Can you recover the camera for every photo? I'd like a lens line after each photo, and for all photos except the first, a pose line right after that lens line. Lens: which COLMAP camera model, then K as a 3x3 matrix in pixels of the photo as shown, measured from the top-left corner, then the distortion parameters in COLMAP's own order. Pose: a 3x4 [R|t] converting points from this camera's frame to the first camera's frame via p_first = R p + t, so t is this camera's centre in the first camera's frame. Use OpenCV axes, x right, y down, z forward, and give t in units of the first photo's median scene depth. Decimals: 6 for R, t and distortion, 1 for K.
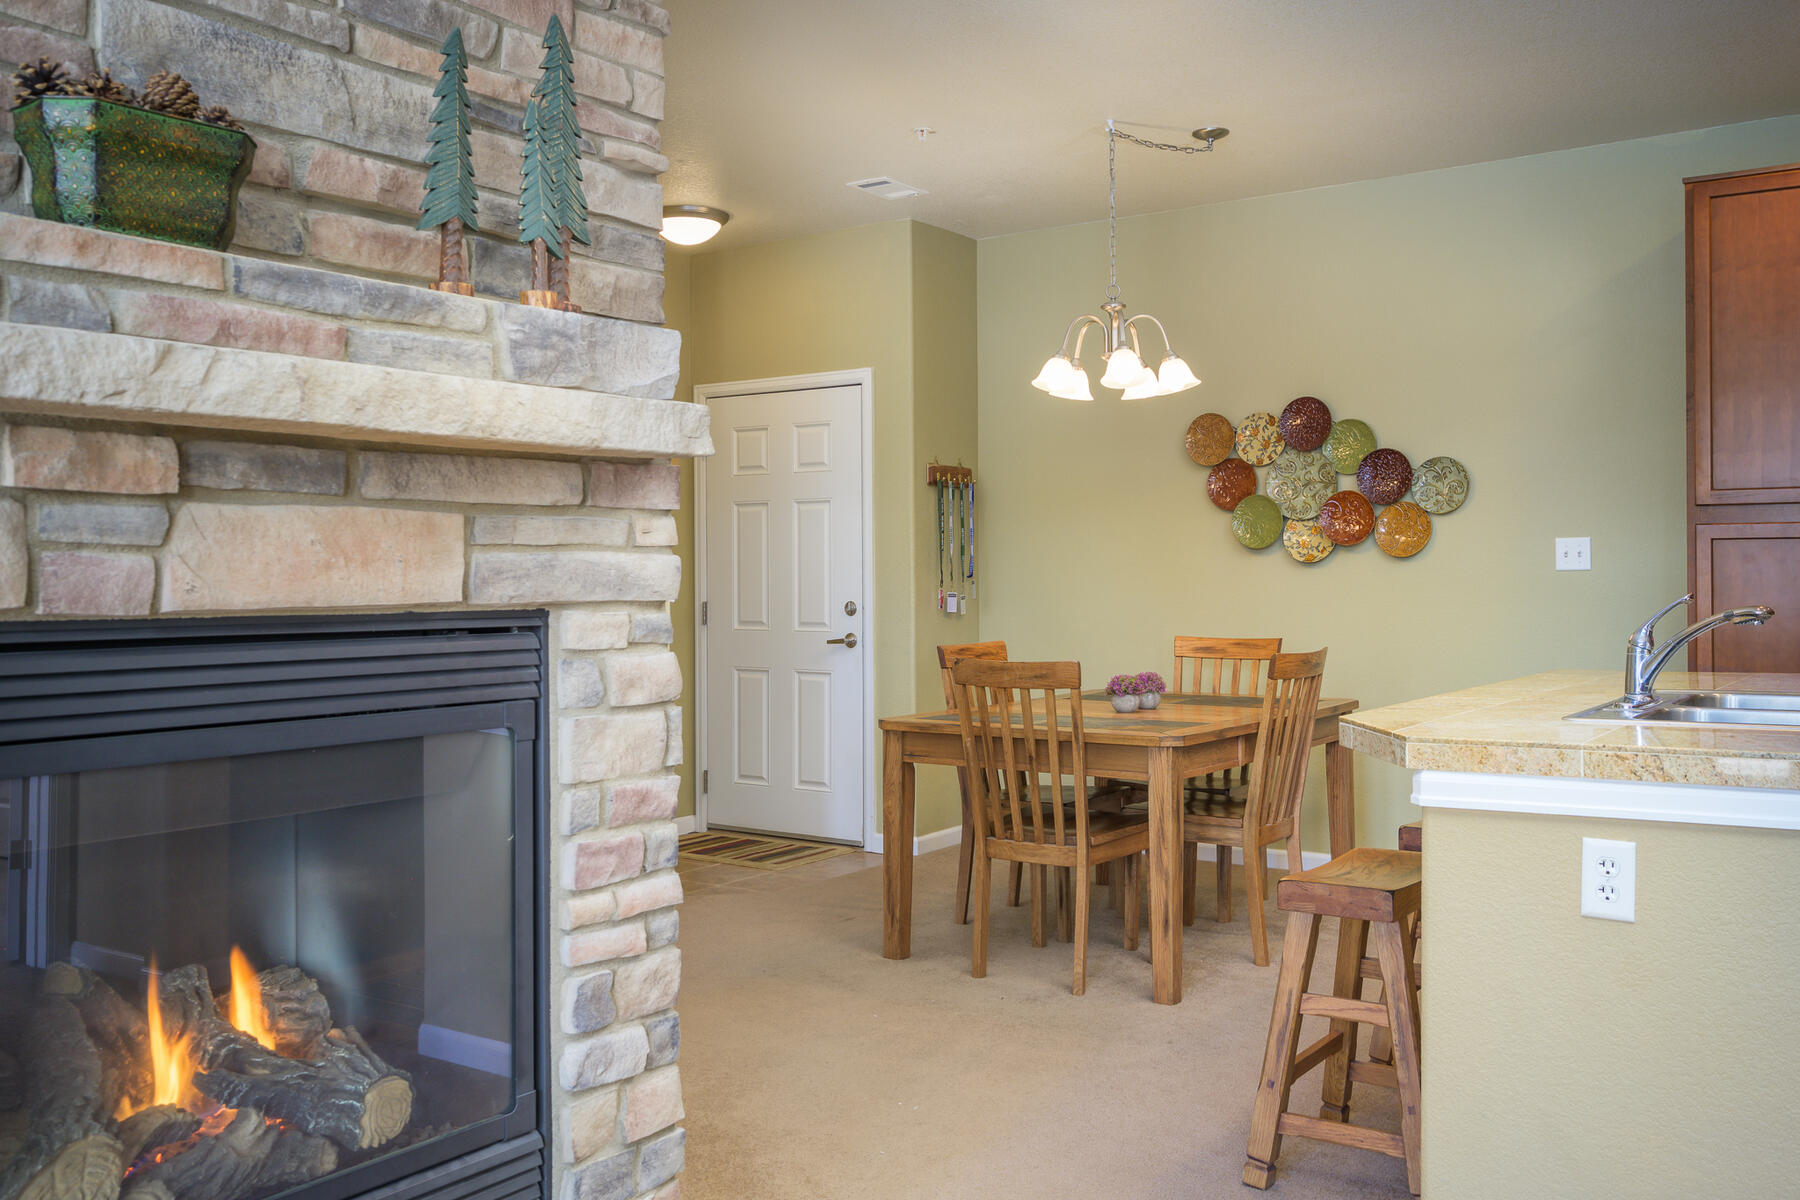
lens RADIAL K [[1579.6, 0, 901.7], [0, 1579.6, 574.0], [0, 0, 1]] dist [-0.007393, 0.000481]
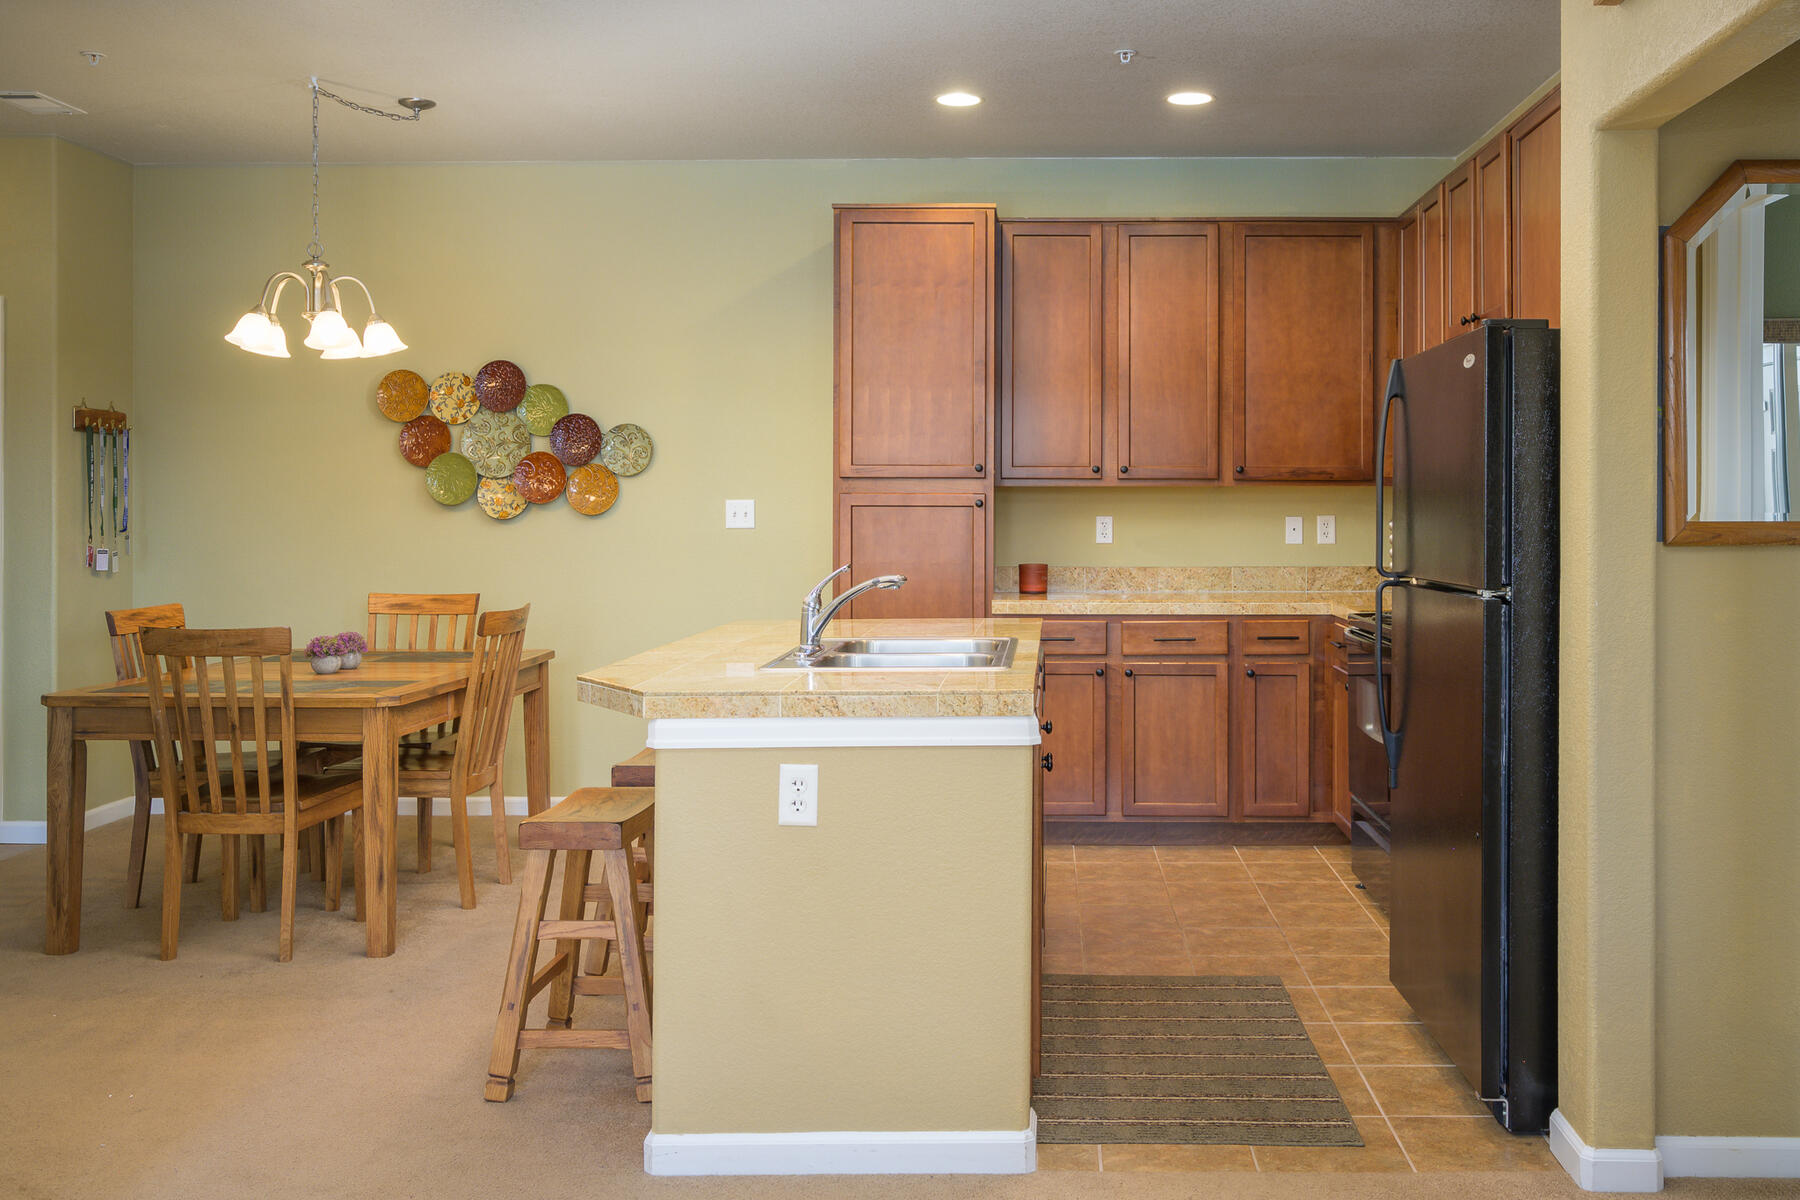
lens RADIAL K [[1601.8, 0, 1025.0], [0, 1601.8, 501.7], [0, 0, 1]] dist [-0.002720, -0.001846]
pose [[0.827715, 0.009308, 0.561071, -0.064281], [-0.006932, 0.999956, -0.006364, -0.018573], [-0.561106, 0.001379, 0.827743, -0.089399]]
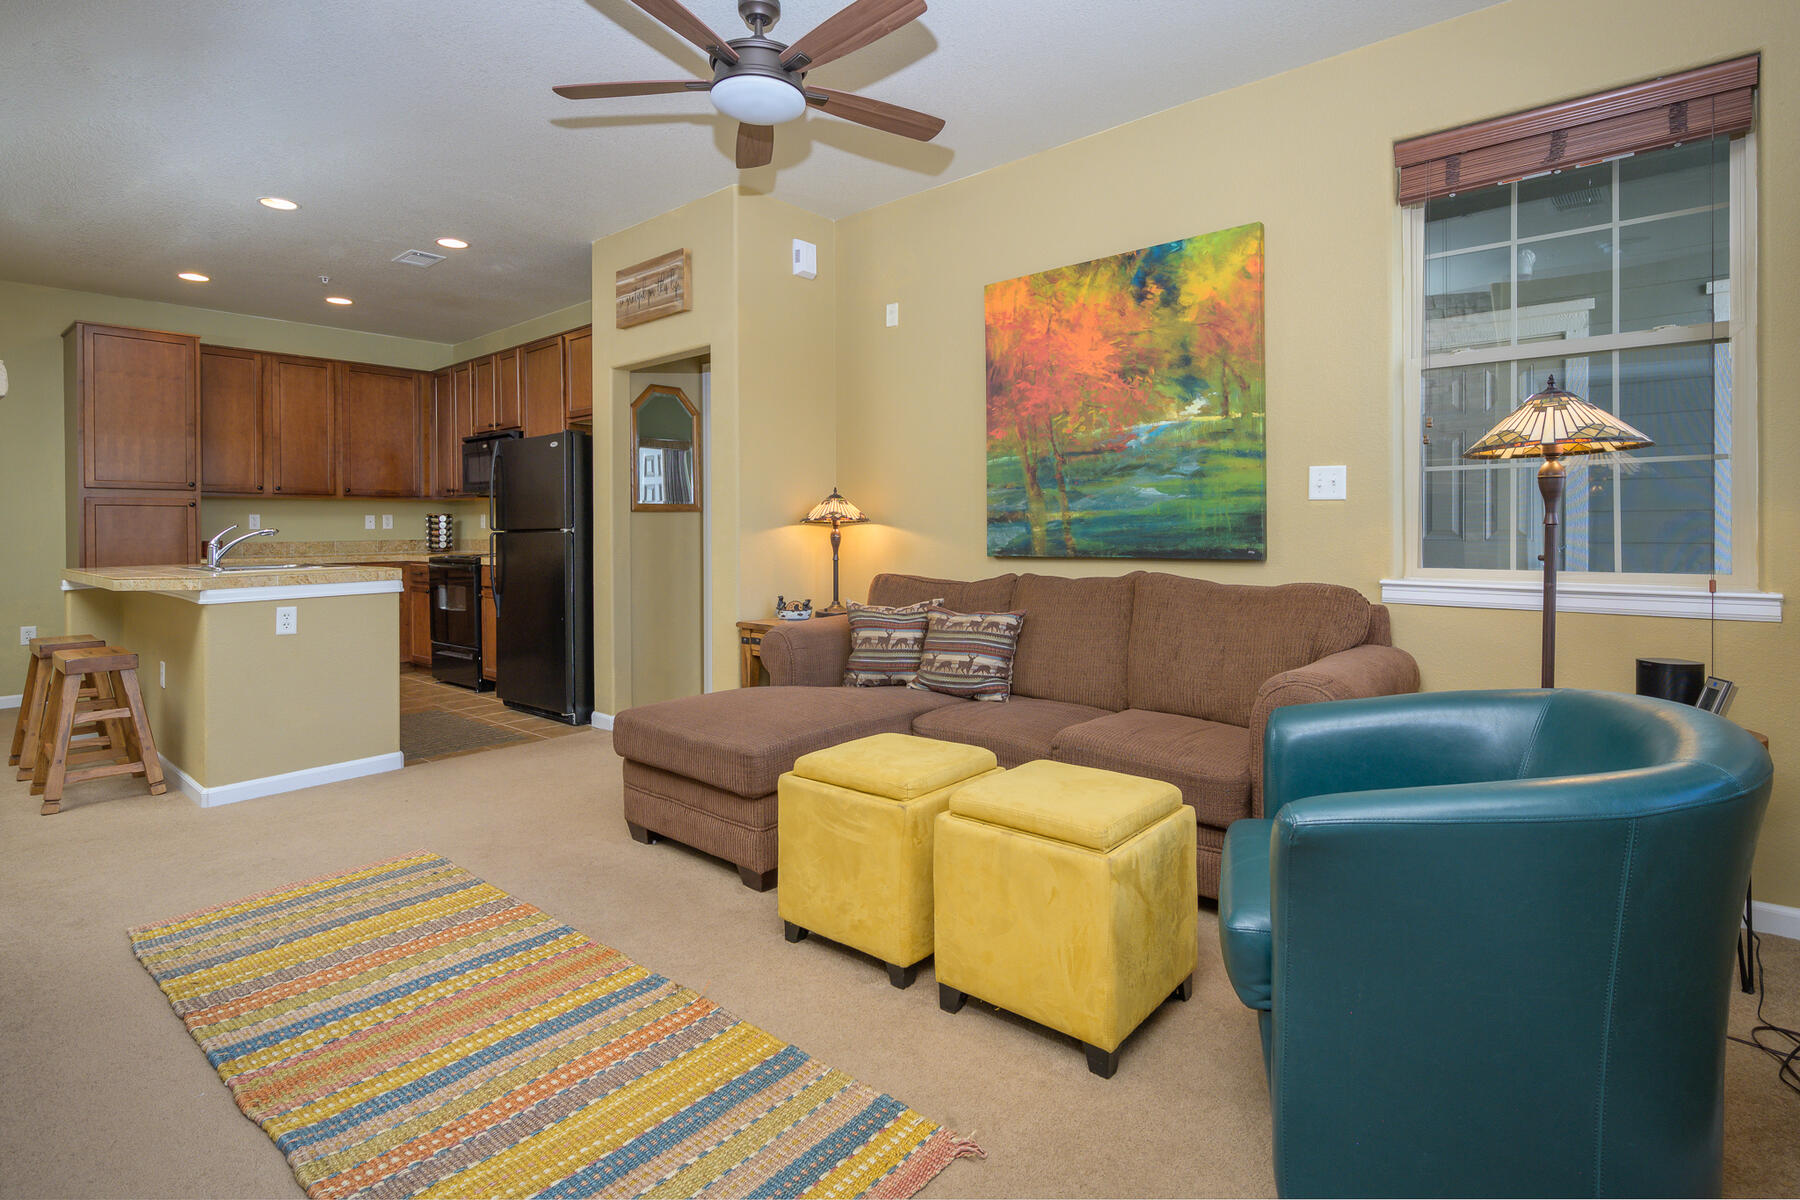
lens RADIAL K [[880.7, 0, 886.1], [0, 880.7, 528.9], [0, 0, 1]] dist [0.001261, -0.000386]
pose [[0.117548, 0.004810, 0.993056, -0.477727], [0.006024, 0.999966, -0.005556, 0.020441], [-0.993049, 0.006635, 0.117515, -0.124904]]
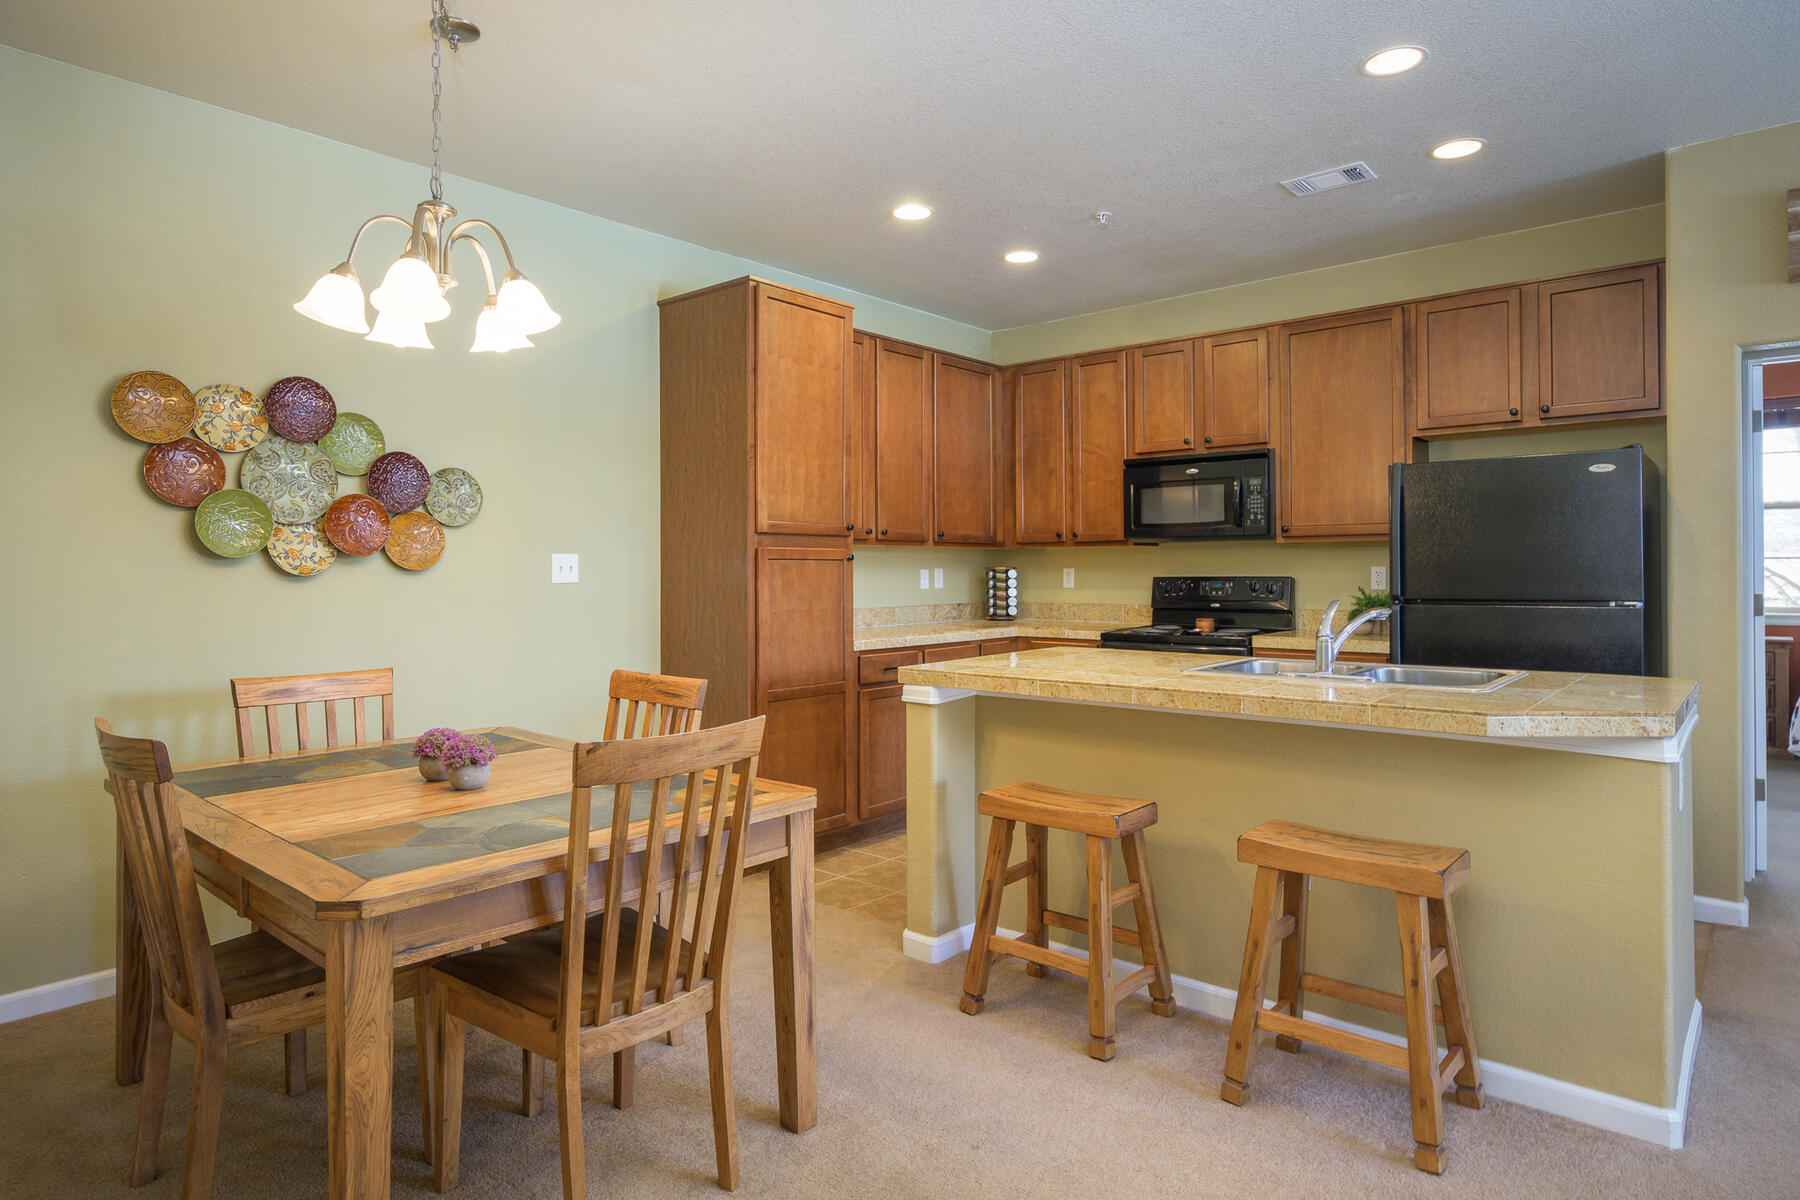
lens RADIAL K [[1006.3, 0, 888.9], [0, 1006.3, 560.6], [0, 0, 1]] dist [0.003391, 0.001204]
pose [[0.118873, 0.014226, 0.992808, -0.299969], [0.002393, 0.999890, -0.014614, -0.008816], [-0.992907, 0.004113, 0.118826, 0.806025]]
